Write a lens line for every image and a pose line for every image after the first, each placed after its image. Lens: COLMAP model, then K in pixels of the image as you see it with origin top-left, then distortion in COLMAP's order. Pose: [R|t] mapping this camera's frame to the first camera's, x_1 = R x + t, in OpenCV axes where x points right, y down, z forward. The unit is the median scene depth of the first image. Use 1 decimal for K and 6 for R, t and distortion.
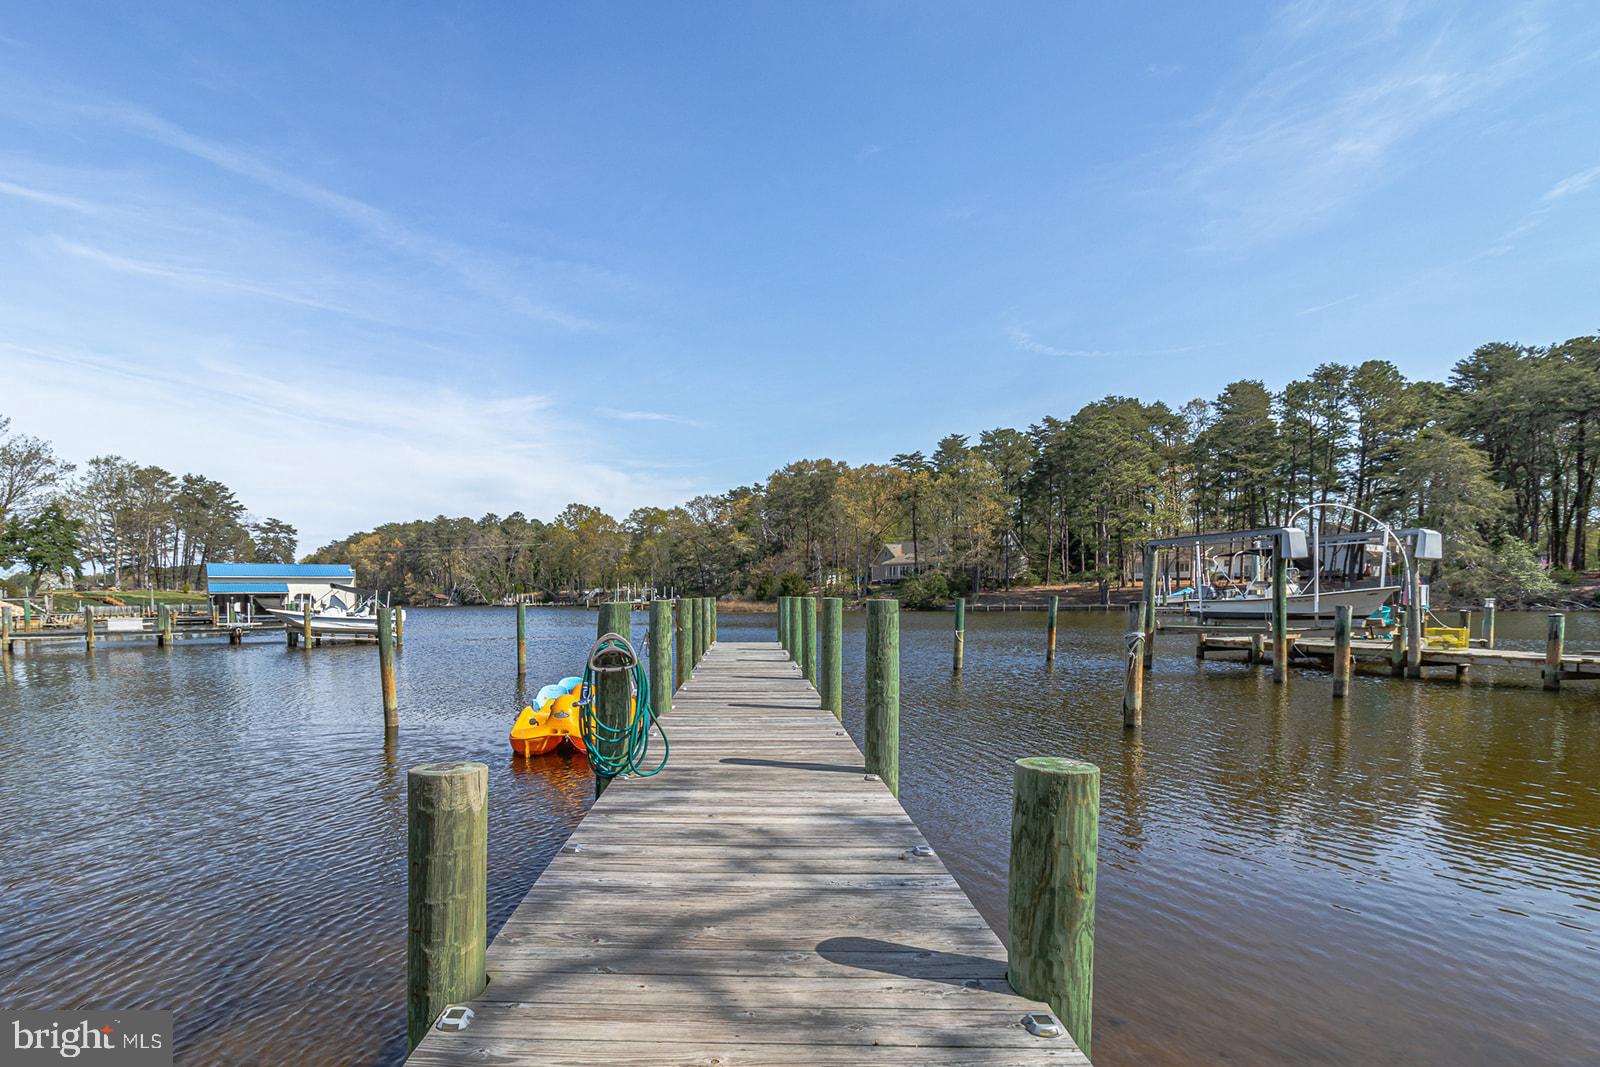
lens RADIAL K [[790.1, 0, 695.3], [0, 790.1, 604.3], [0, 0, 1]] dist [-0.010702, 0.001932]
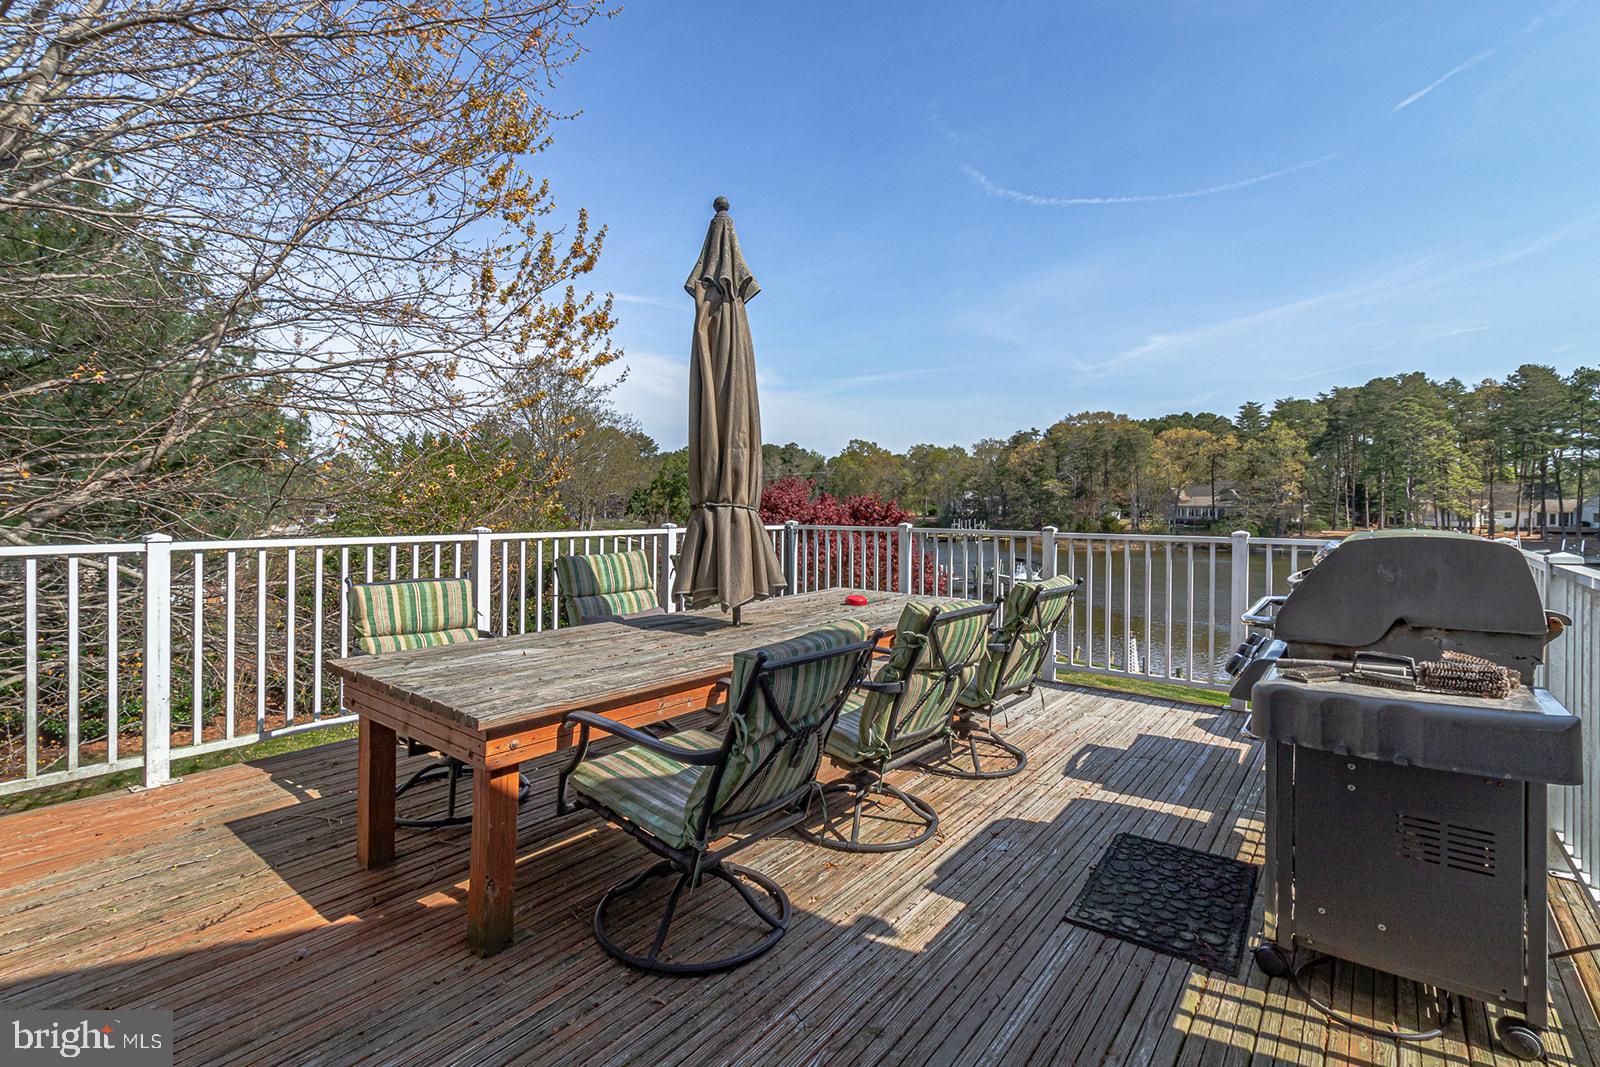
lens RADIAL K [[741.3, 0, 756.2], [0, 741.3, 499.9], [0, 0, 1]] dist [-0.011542, 0.001892]
pose [[0.989764, 0.014492, -0.141977, -0.260332], [-0.016175, 0.999812, -0.010712, -0.041377], [0.141795, 0.012899, 0.989812, -0.226325]]
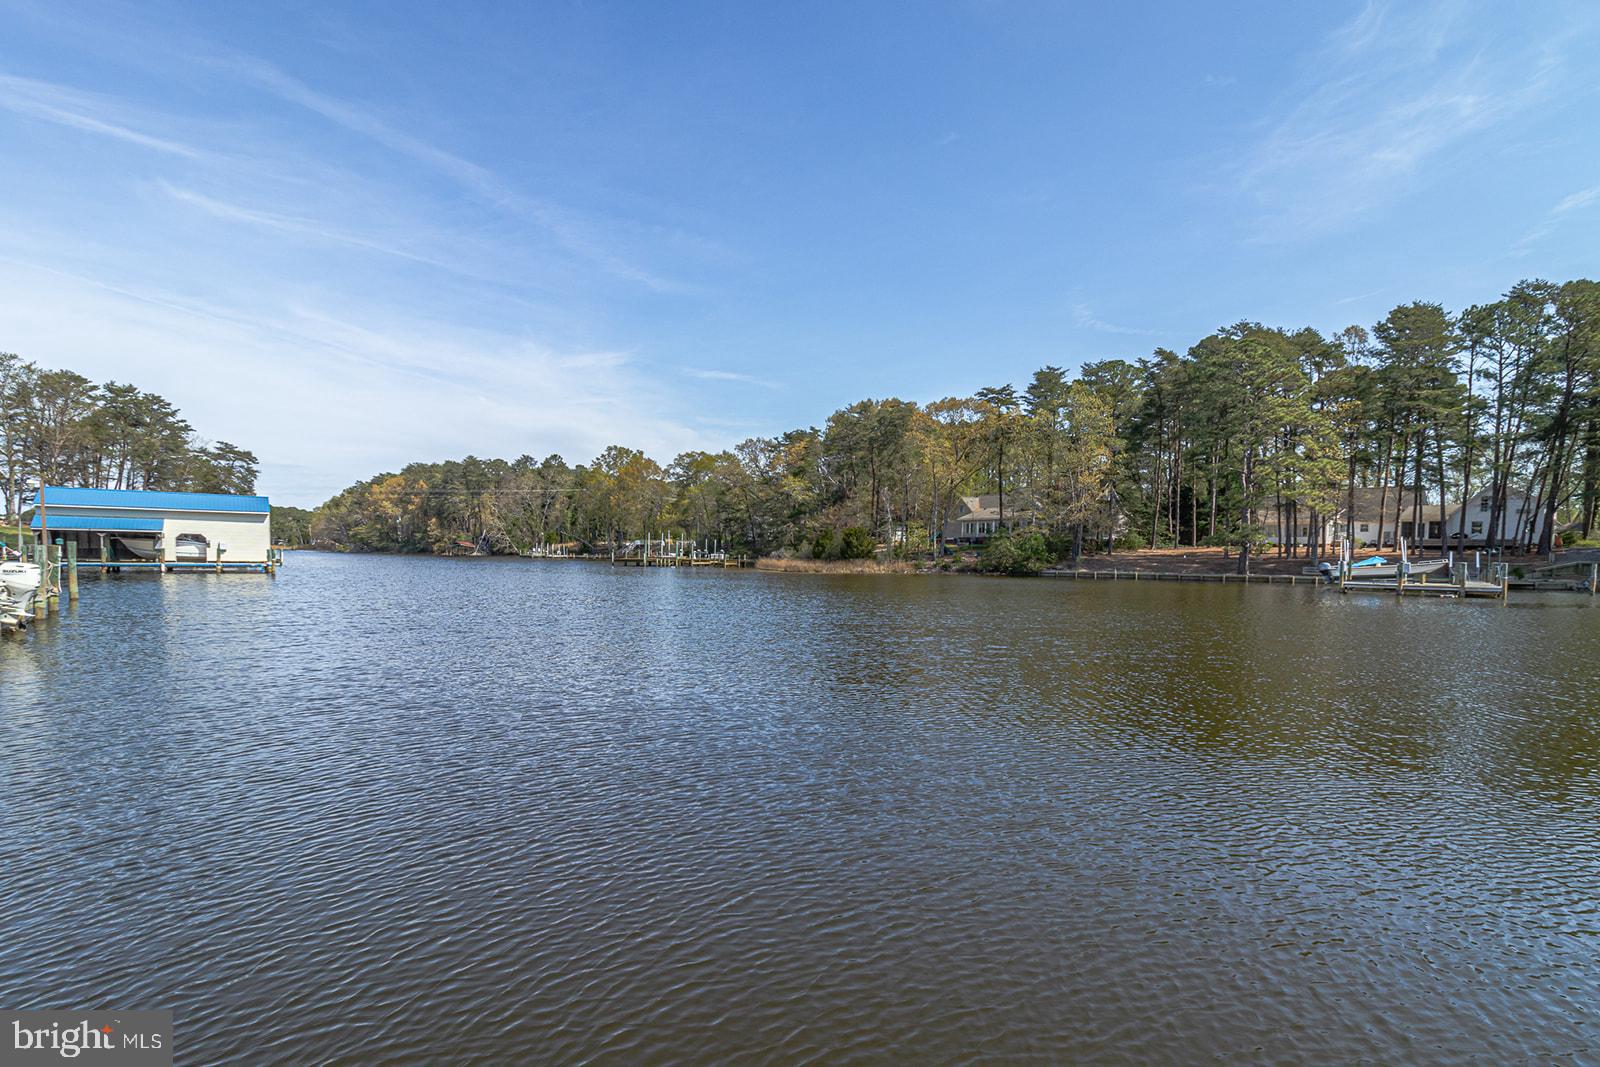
lens RADIAL K [[764.4, 0, 780.7], [0, 764.4, 580.0], [0, 0, 1]] dist [-0.011168, 0.001198]
pose [[0.999084, 0.024228, 0.035267, 0.015072], [-0.025160, 0.999339, 0.026237, -0.001428], [-0.034609, -0.027100, 0.999033, 0.186655]]
